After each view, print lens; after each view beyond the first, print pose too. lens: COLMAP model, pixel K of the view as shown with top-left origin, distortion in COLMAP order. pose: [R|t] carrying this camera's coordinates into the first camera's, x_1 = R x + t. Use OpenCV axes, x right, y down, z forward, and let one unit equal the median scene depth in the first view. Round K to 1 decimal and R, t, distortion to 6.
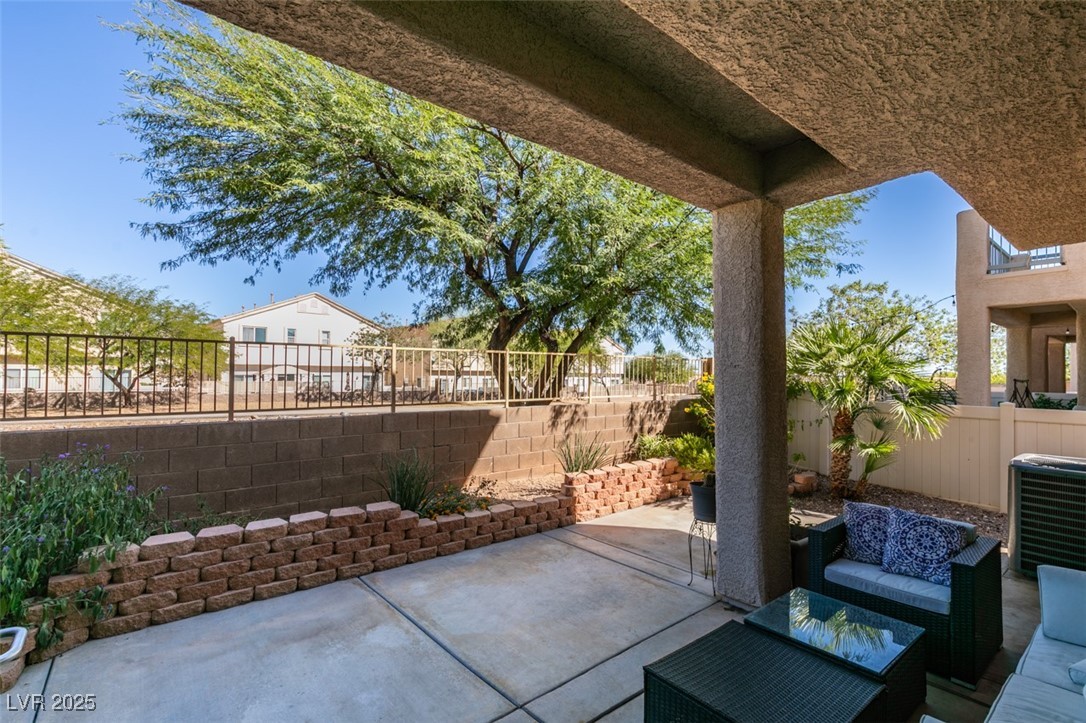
lens RADIAL K [[492.9, 0, 543.0], [0, 492.9, 361.5], [0, 0, 1]] dist [0.001435, -0.000036]
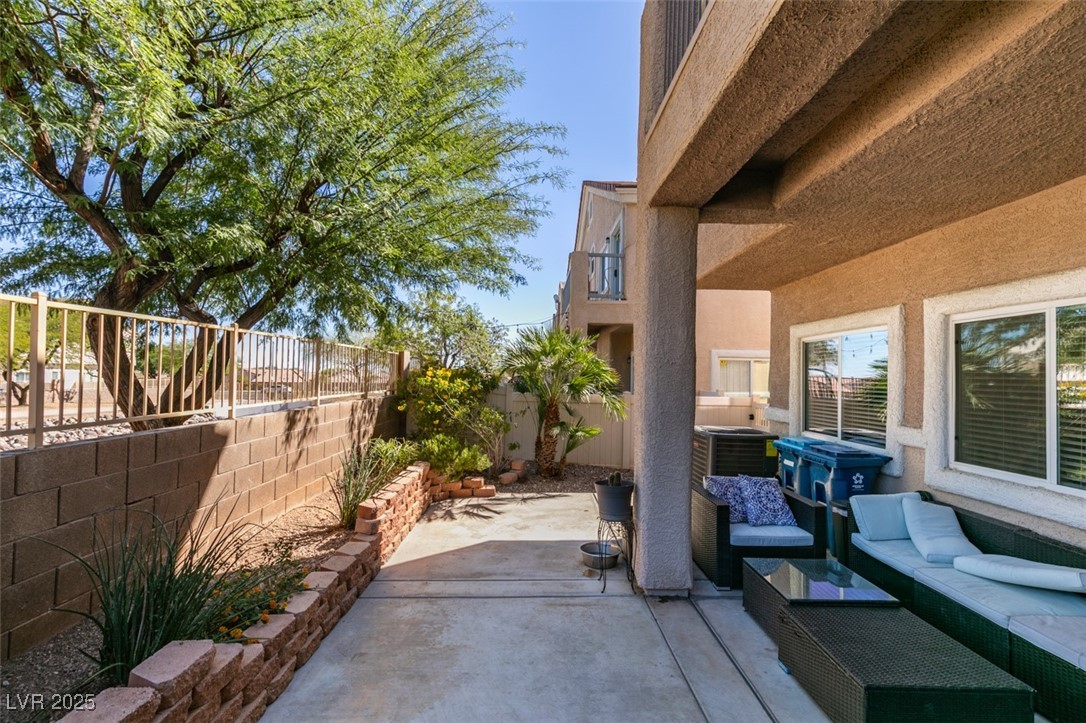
lens RADIAL K [[482.7, 0, 541.3], [0, 482.7, 366.2], [0, 0, 1]] dist [0.001586, -0.000501]
pose [[0.624951, 0.017422, 0.780470, -0.324910], [-0.033811, 0.999417, 0.004764, 0.010550], [-0.779932, -0.029366, 0.625175, 0.331152]]
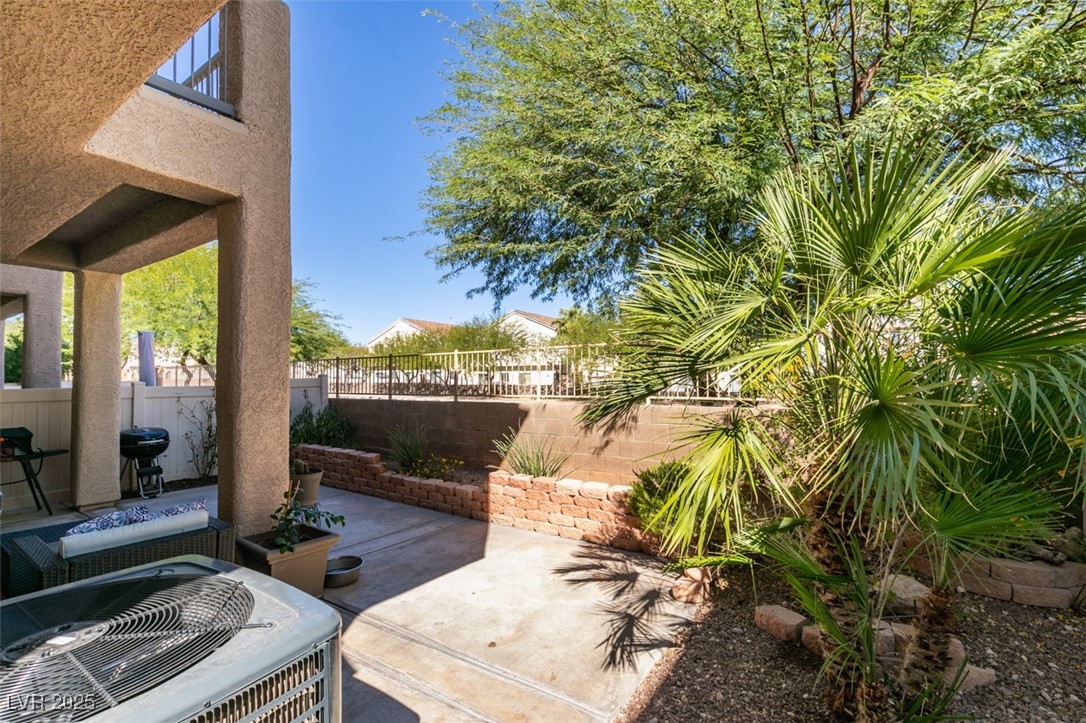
lens RADIAL K [[482.7, 0, 541.3], [0, 482.7, 366.2], [0, 0, 1]] dist [0.001586, -0.000501]
pose [[0.277142, -0.036558, -0.960133, 0.929651], [0.034639, 0.999006, -0.028039, 0.047708], [0.960204, -0.025488, 0.278133, 0.768855]]
